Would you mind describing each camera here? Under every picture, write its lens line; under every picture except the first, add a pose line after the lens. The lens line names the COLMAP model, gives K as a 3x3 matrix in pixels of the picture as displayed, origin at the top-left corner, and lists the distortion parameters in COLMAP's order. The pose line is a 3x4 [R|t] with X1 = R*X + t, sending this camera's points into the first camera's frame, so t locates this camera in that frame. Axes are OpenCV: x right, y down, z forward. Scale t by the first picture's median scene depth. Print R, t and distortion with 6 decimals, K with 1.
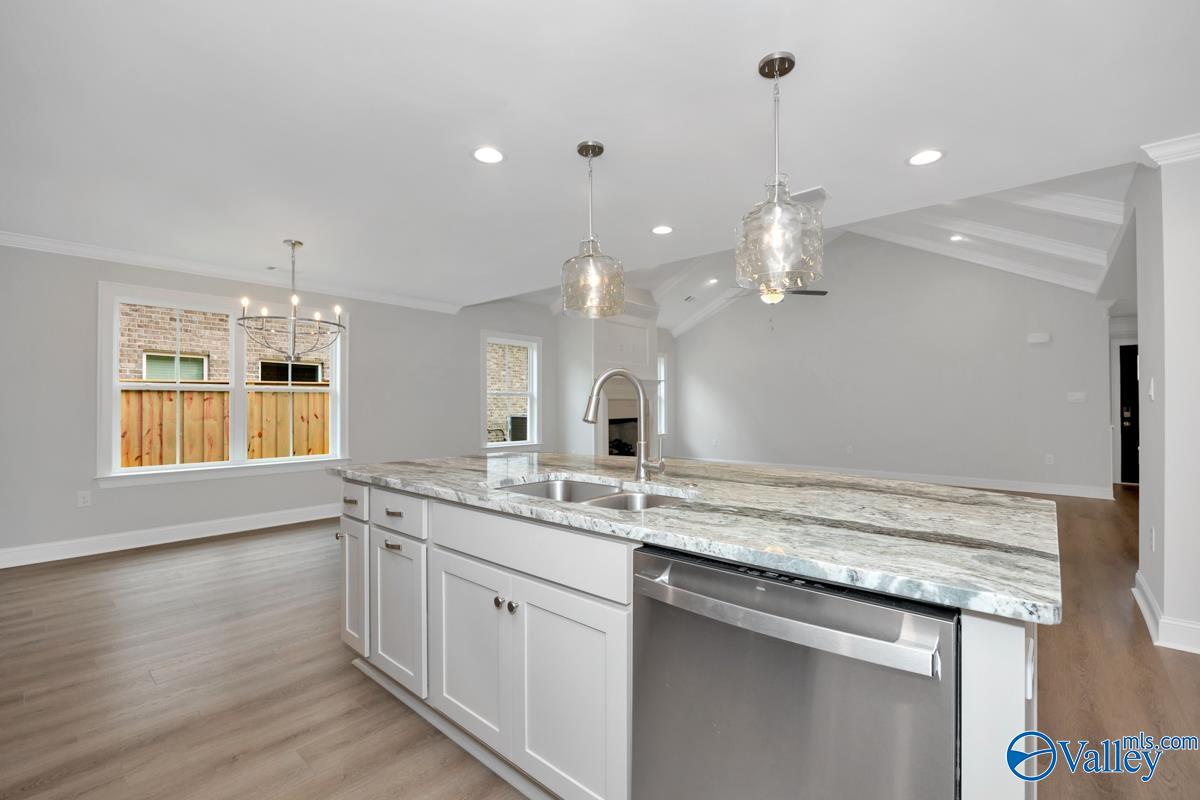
lens RADIAL K [[518.1, 0, 597.7], [0, 518.1, 402.4], [0, 0, 1]] dist [-0.009296, 0.000166]
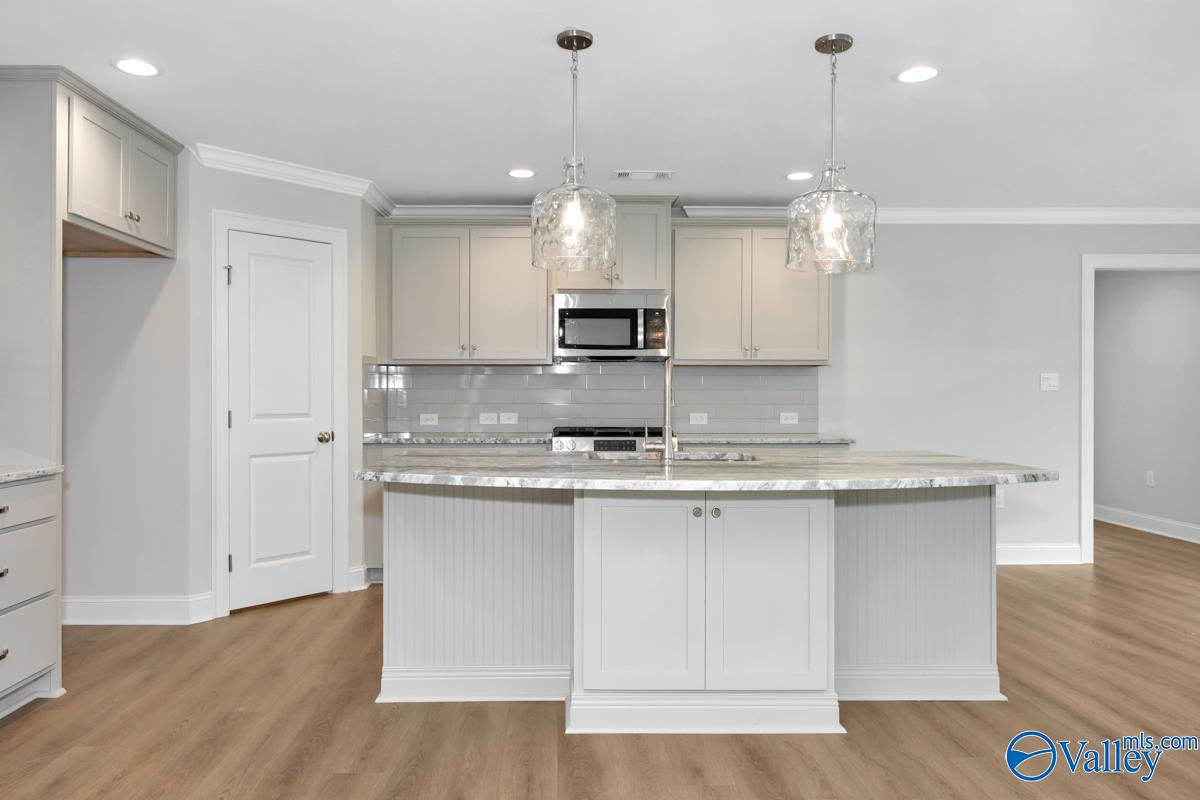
lens RADIAL K [[811.9, 0, 563.4], [0, 811.9, 396.1], [0, 0, 1]] dist [-0.002790, -0.000008]
pose [[-0.743883, 0.004529, -0.668294, 0.424847], [0.005121, 0.999986, 0.001076, 0.003208], [0.668290, -0.002622, -0.743896, 0.651318]]
